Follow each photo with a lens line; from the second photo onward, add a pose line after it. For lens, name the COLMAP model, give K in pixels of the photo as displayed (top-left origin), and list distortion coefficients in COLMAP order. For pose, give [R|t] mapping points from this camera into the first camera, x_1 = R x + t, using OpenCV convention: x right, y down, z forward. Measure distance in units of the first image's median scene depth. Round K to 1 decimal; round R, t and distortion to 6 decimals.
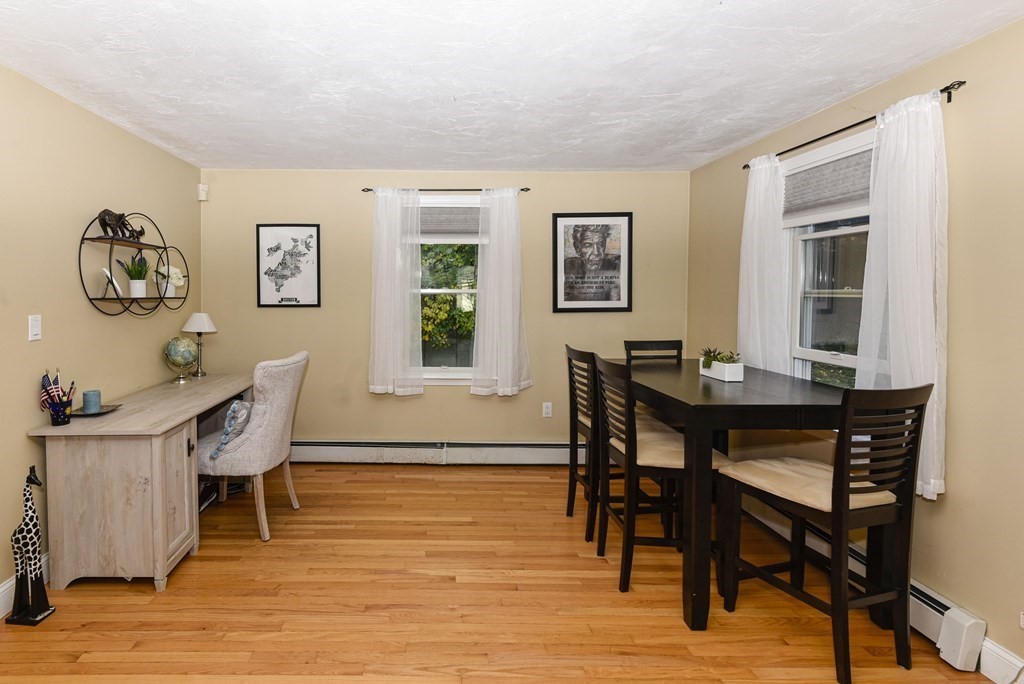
lens RADIAL K [[461.1, 0, 480.1], [0, 461.1, 315.0], [0, 0, 1]] dist [0.001601, -0.002232]
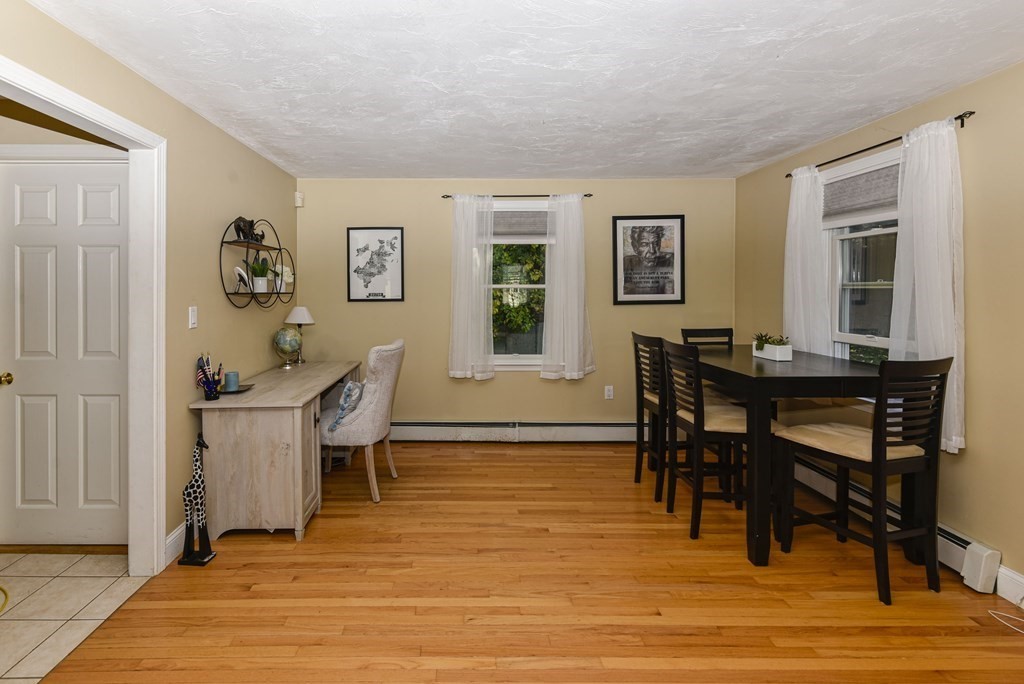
lens RADIAL K [[461.1, 0, 504.1], [0, 461.1, 305.0], [0, 0, 1]] dist [0.001601, -0.002232]
pose [[0.999967, -0.004840, -0.006472, -0.152853], [0.004735, 0.999859, -0.016105, 0.018022], [0.006549, 0.016073, 0.999849, -0.177687]]
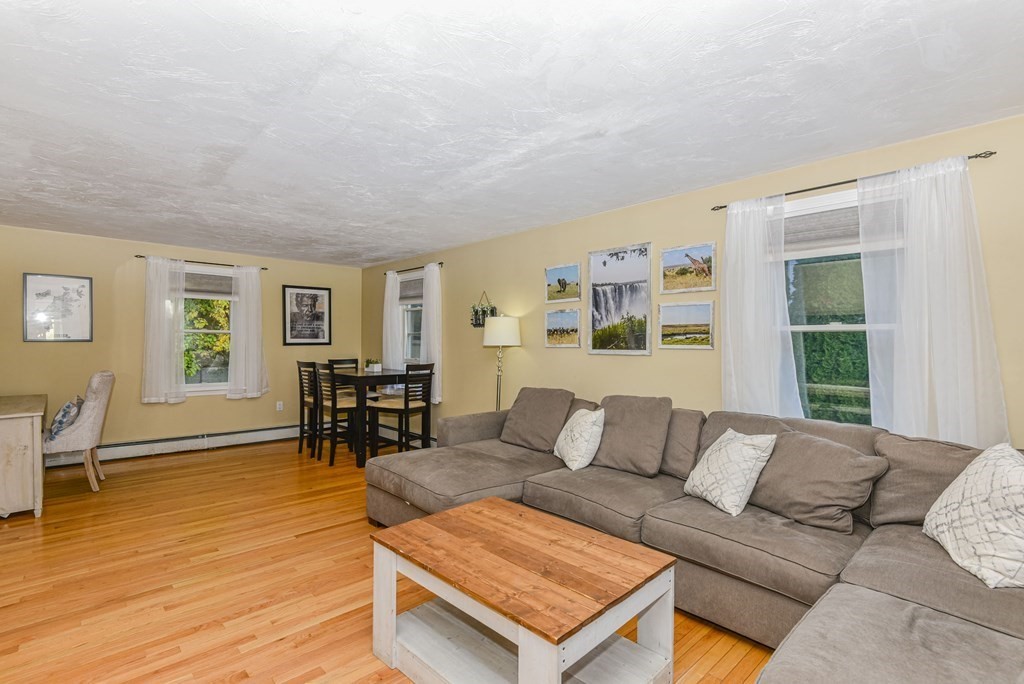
lens RADIAL K [[461.1, 0, 474.1], [0, 461.1, 344.0], [0, 0, 1]] dist [0.001601, -0.002232]
pose [[0.802777, 0.003578, 0.596268, -0.419819], [0.022388, 0.999096, -0.036137, 0.098705], [-0.595858, 0.042359, 0.801972, -1.094776]]
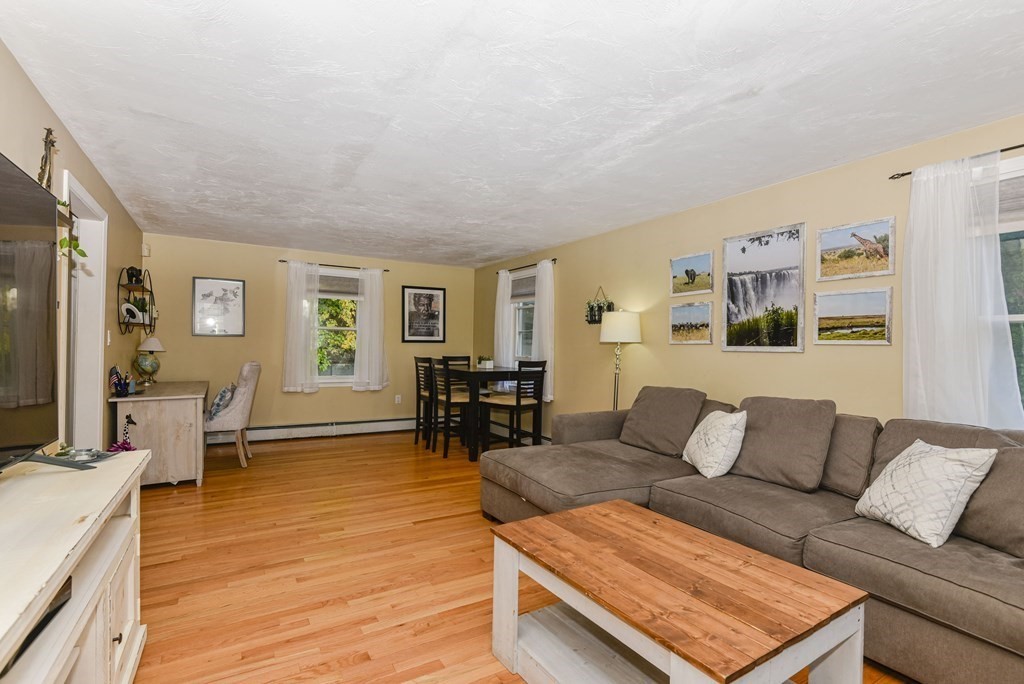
lens RADIAL K [[447.6, 0, 487.2], [0, 447.6, 349.4], [0, 0, 1]] dist [0.005533, -0.004364]
pose [[0.904950, 0.014719, 0.425264, -0.410832], [0.001017, 0.999324, -0.036751, 0.127811], [-0.425517, 0.033691, 0.904323, -1.008956]]
